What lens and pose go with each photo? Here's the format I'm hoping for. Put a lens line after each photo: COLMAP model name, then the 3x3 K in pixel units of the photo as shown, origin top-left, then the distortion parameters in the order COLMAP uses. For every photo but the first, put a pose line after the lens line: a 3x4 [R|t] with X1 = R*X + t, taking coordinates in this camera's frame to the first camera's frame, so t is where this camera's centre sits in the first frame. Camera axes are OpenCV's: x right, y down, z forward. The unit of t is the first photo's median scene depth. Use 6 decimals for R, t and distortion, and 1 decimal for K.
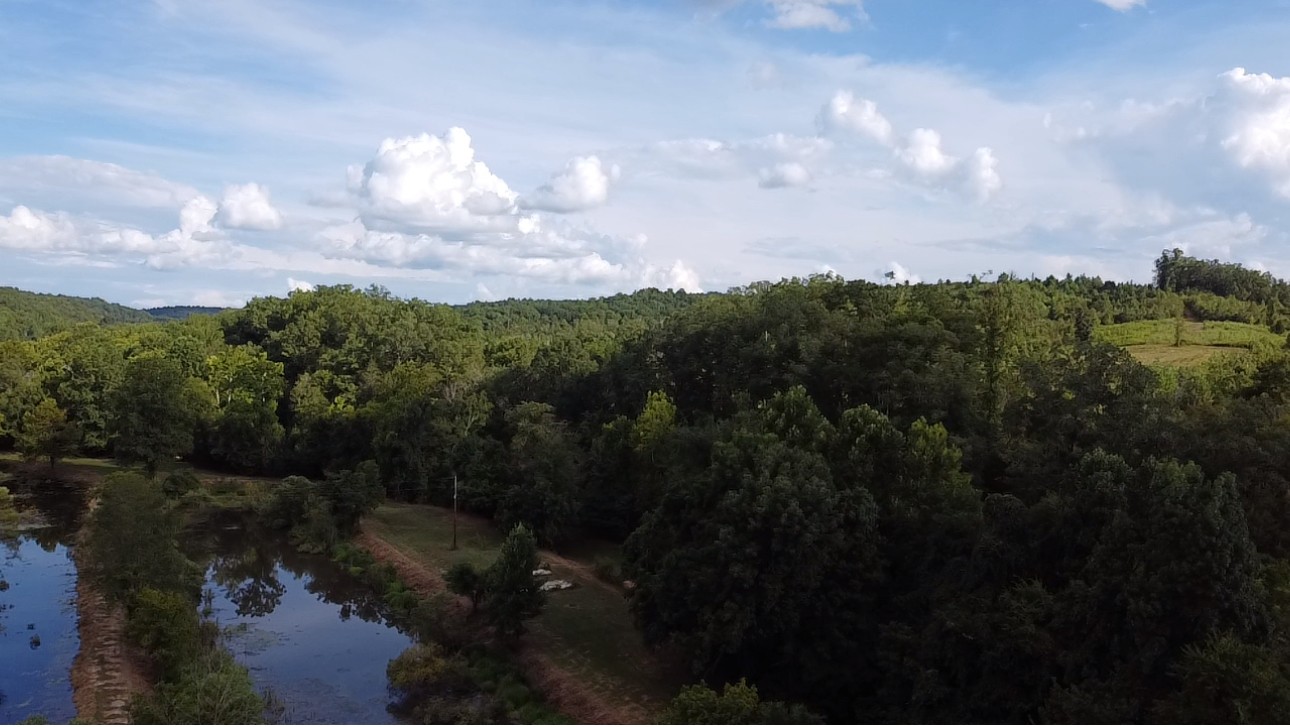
lens RADIAL K [[961.4, 0, 645.0], [0, 961.4, 363.5], [0, 0, 1]] dist [-0.011171, -0.001923]
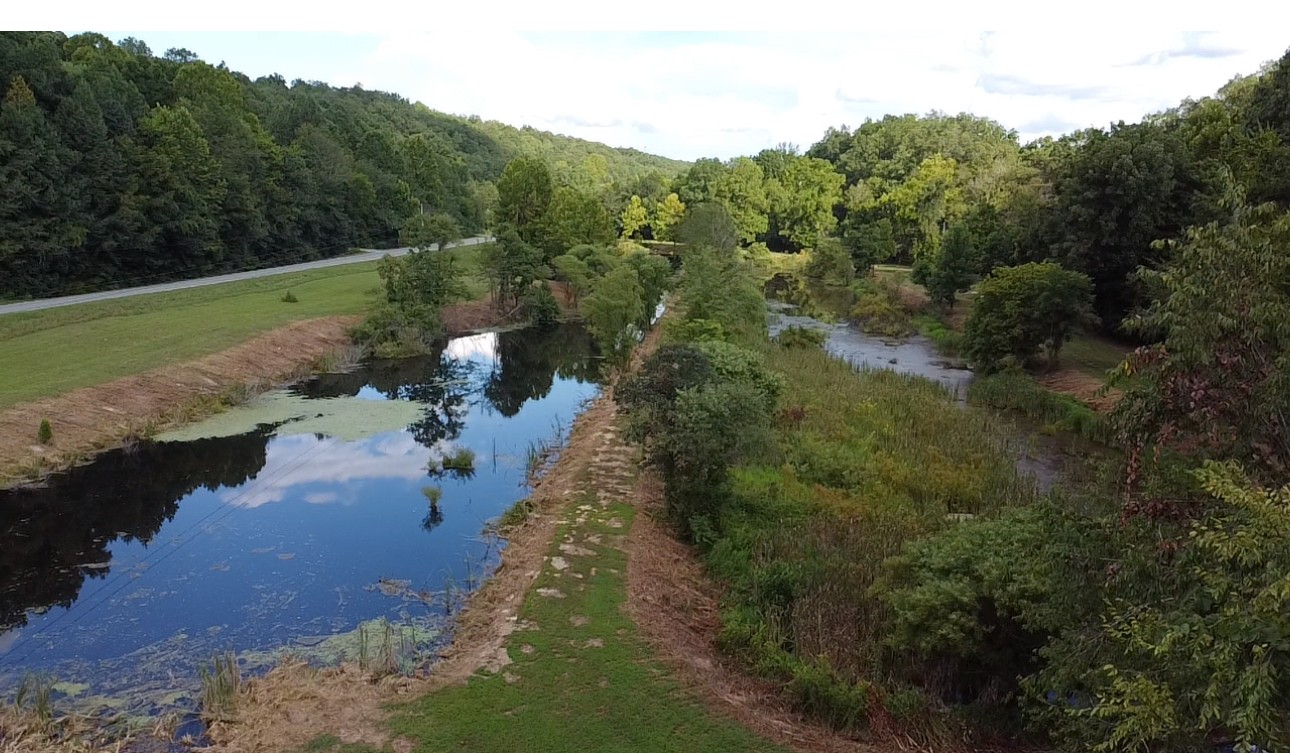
lens RADIAL K [[956.9, 0, 644.3], [0, 956.9, 398.3], [0, 0, 1]] dist [-0.026125, -0.002373]
pose [[0.823874, 0.106217, -0.556731, 0.145421], [-0.009651, 0.984769, 0.173599, 0.099527], [0.566690, -0.137651, 0.812351, -0.184821]]
